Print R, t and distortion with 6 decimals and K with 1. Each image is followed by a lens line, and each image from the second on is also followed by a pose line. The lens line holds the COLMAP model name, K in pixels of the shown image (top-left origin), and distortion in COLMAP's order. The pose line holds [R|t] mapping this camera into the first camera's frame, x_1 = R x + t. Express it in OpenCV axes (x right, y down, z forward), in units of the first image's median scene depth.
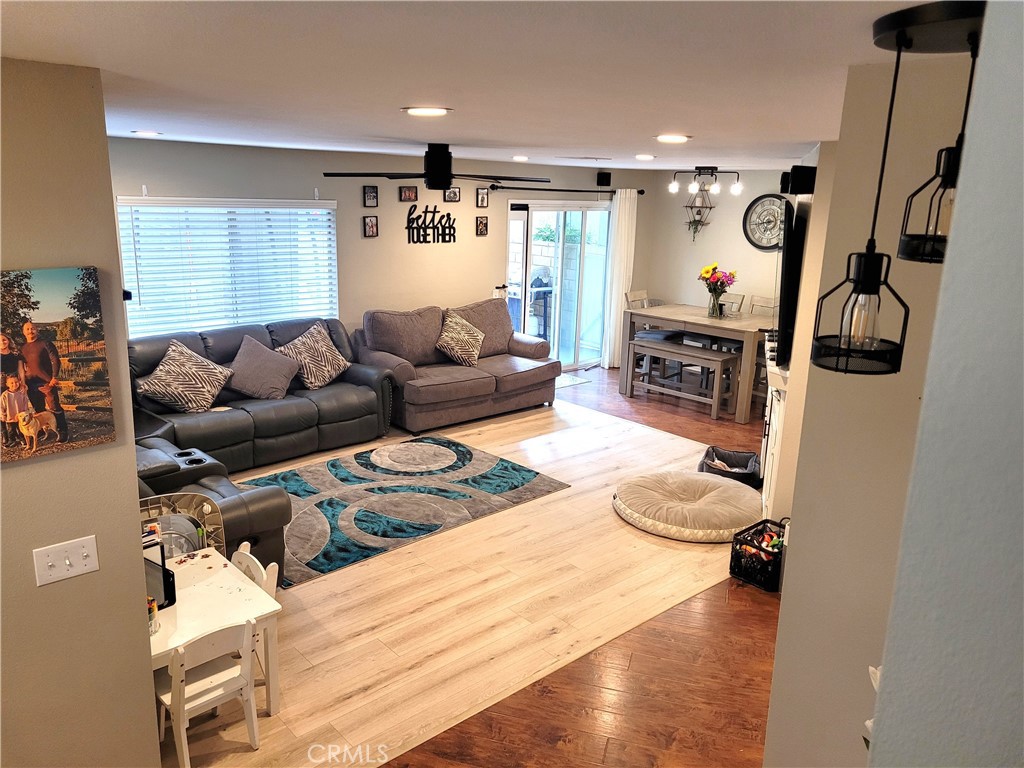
lens RADIAL K [[774.7, 0, 514.1], [0, 774.7, 373.4], [0, 0, 1]] dist [0.052397, -0.040718]
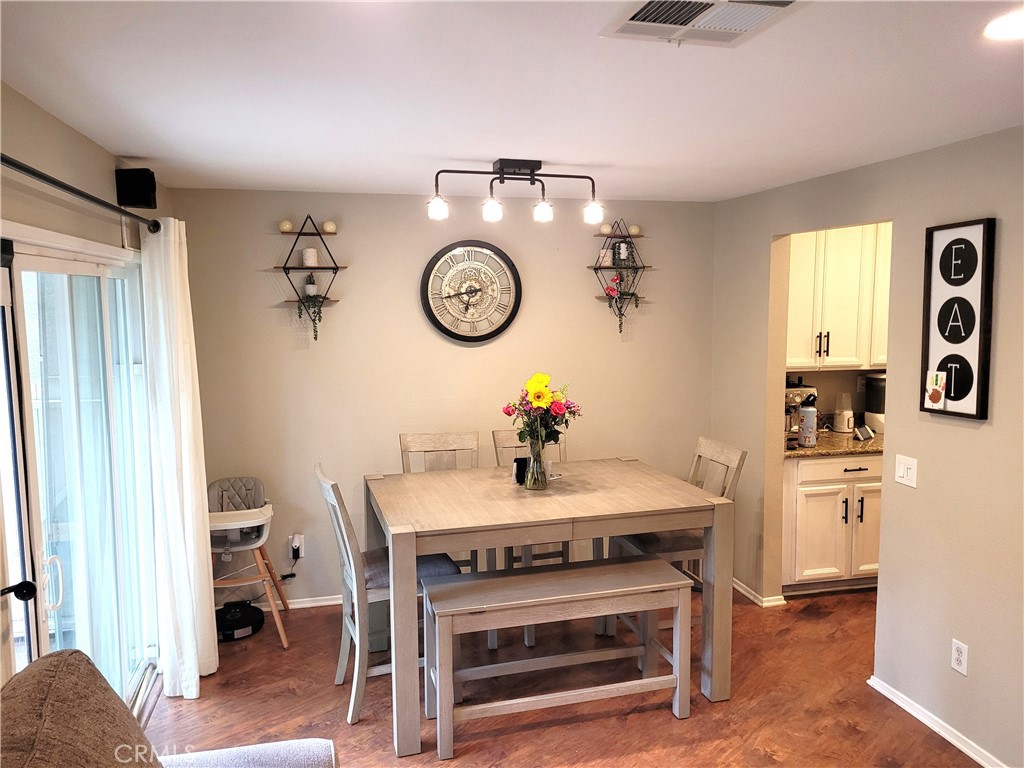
lens RADIAL K [[774.7, 0, 520.4], [0, 774.7, 386.6], [0, 0, 1]] dist [0.052397, -0.040718]
pose [[0.475712, -0.134357, 0.869279, -0.149219], [0.222807, 0.974441, 0.028680, -0.157892], [-0.850914, 0.180038, 0.493489, 0.823869]]
